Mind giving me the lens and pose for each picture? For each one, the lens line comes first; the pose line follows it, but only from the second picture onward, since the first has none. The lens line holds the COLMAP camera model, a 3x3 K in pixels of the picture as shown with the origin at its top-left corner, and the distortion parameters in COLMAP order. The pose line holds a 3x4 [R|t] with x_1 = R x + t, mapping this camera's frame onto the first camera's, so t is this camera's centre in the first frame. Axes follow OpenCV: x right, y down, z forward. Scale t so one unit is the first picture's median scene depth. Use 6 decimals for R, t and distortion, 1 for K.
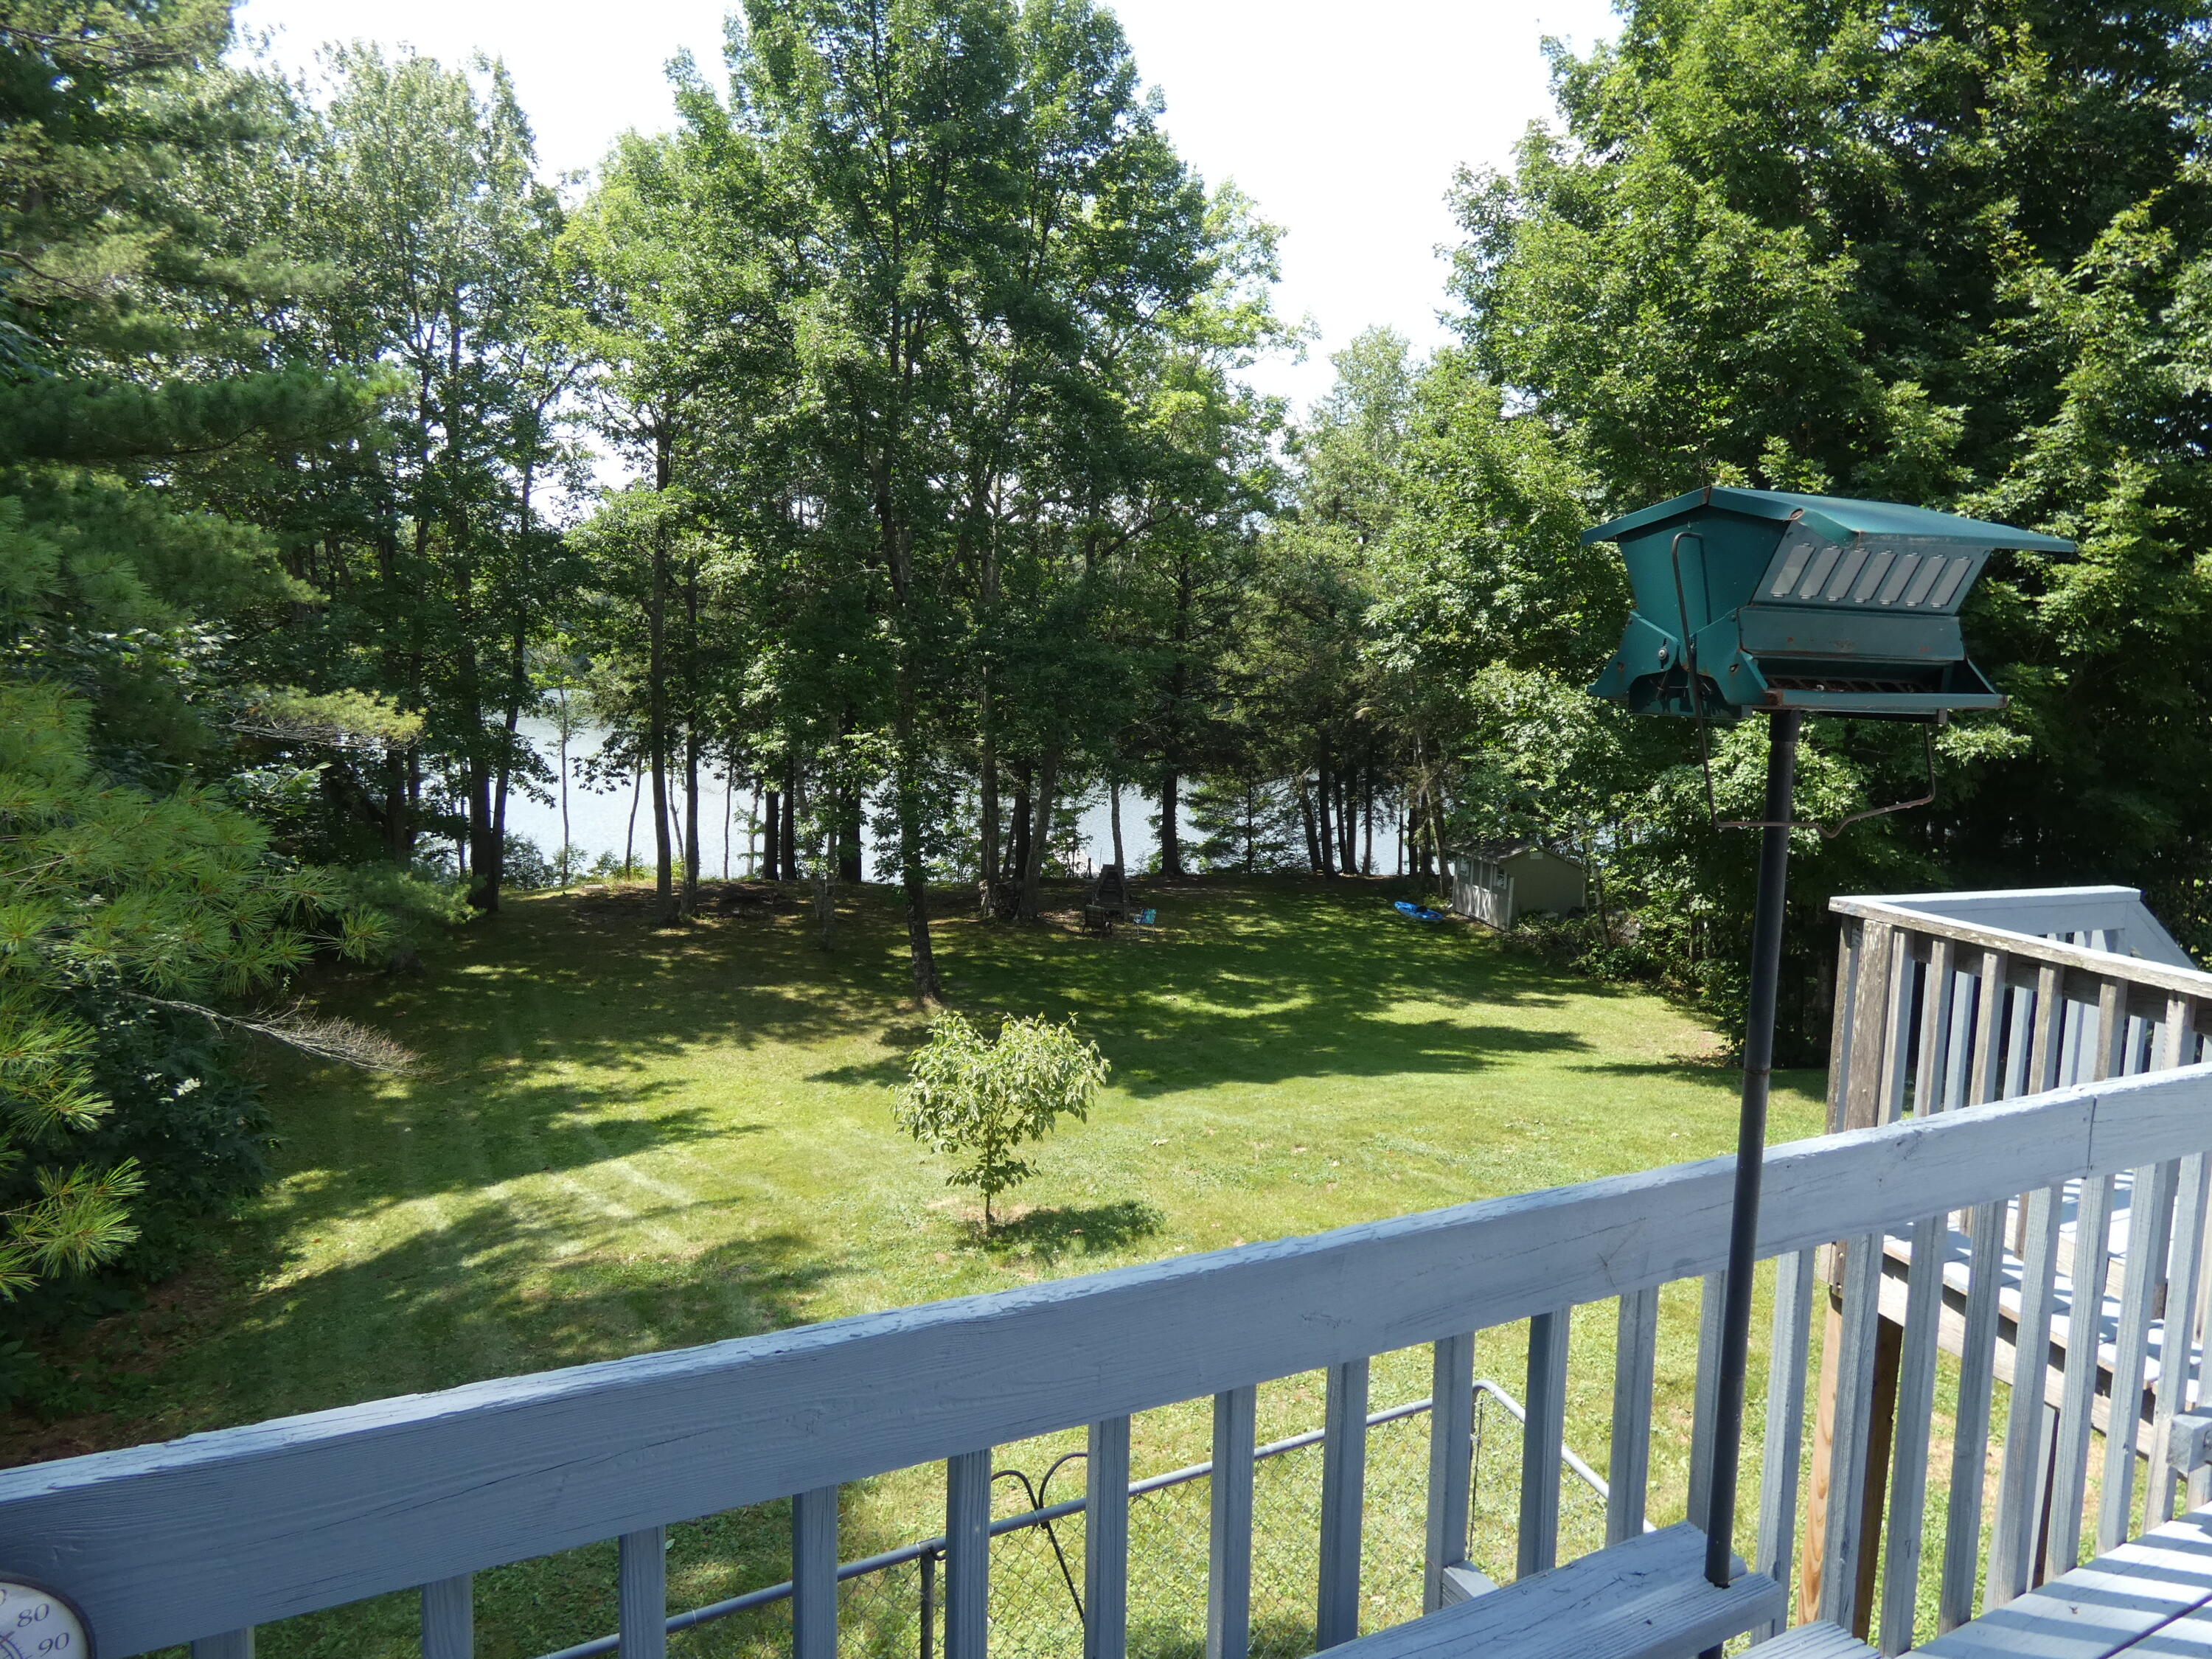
lens RADIAL K [[1257.3, 0, 1106.0], [0, 1257.3, 829.5], [0, 0, 1]] dist [-0.045423, -0.000110]
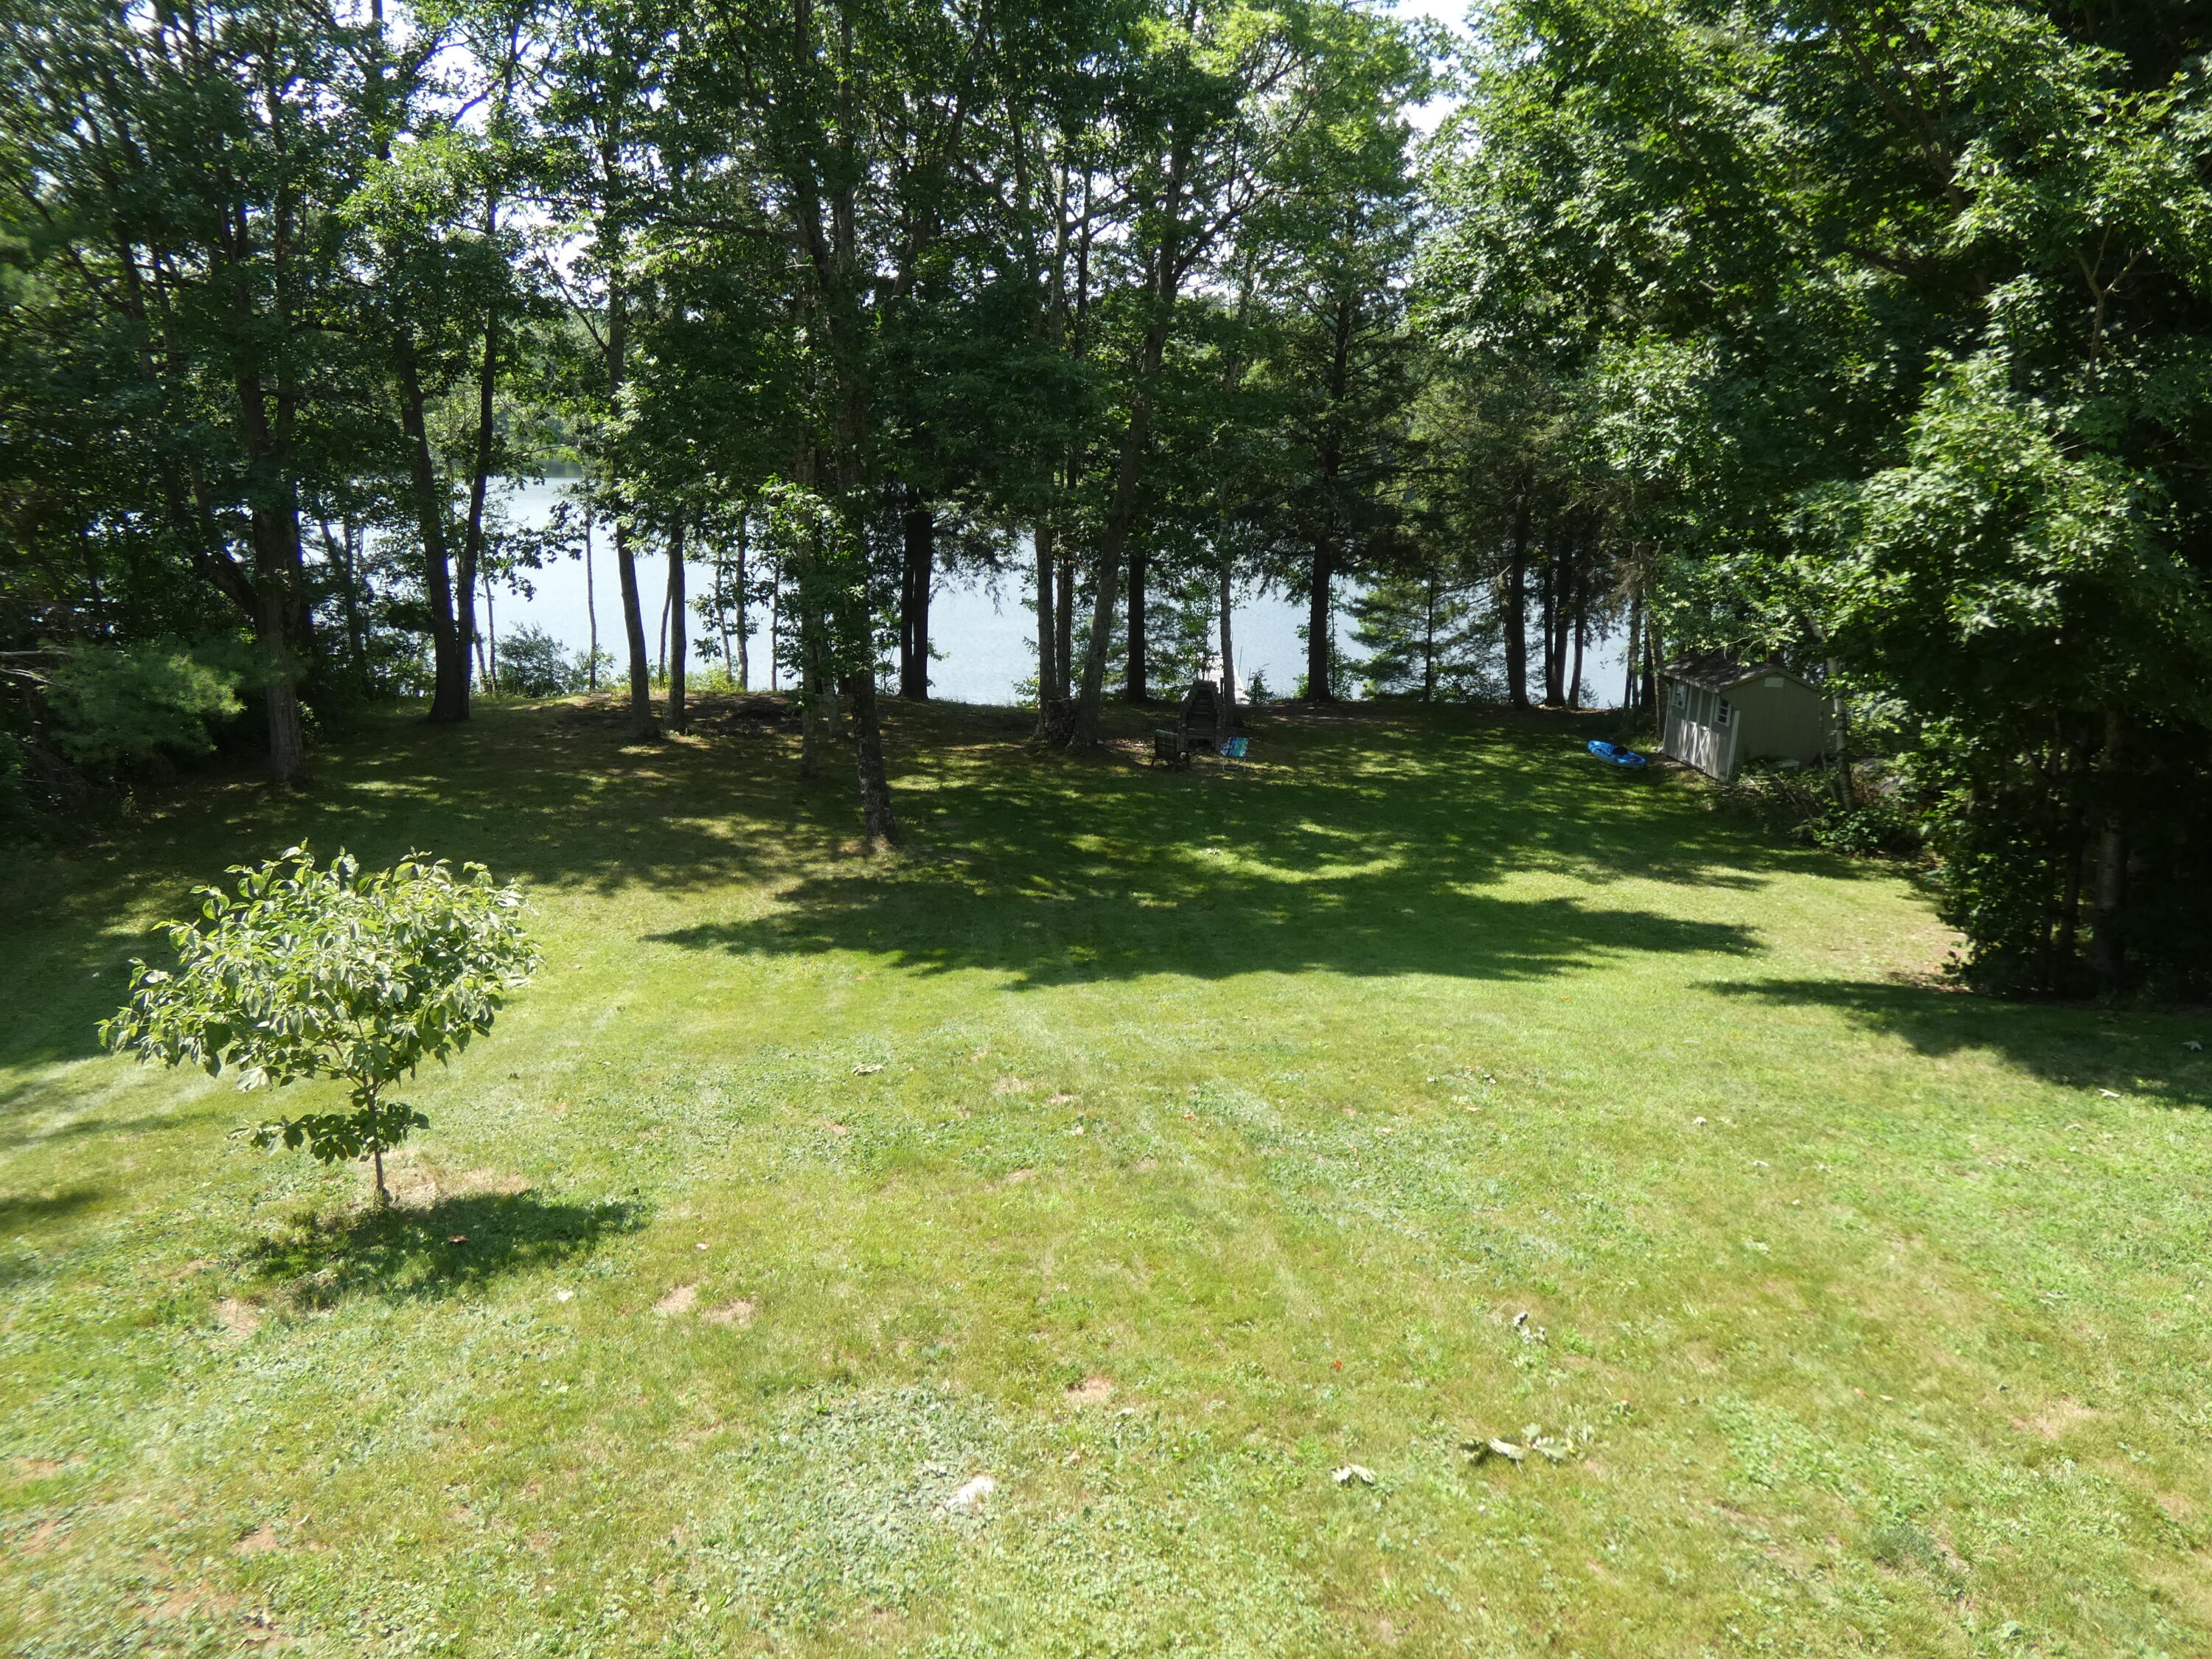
lens RADIAL K [[1494.0, 0, 1106.0], [0, 1494.0, 829.5], [0, 0, 1]] dist [-0.025231, 0.000086]
pose [[0.990704, 0.037823, -0.130674, 0.086698], [-0.021951, 0.992430, 0.120832, 0.011968], [0.134255, -0.116840, 0.984035, 0.098799]]
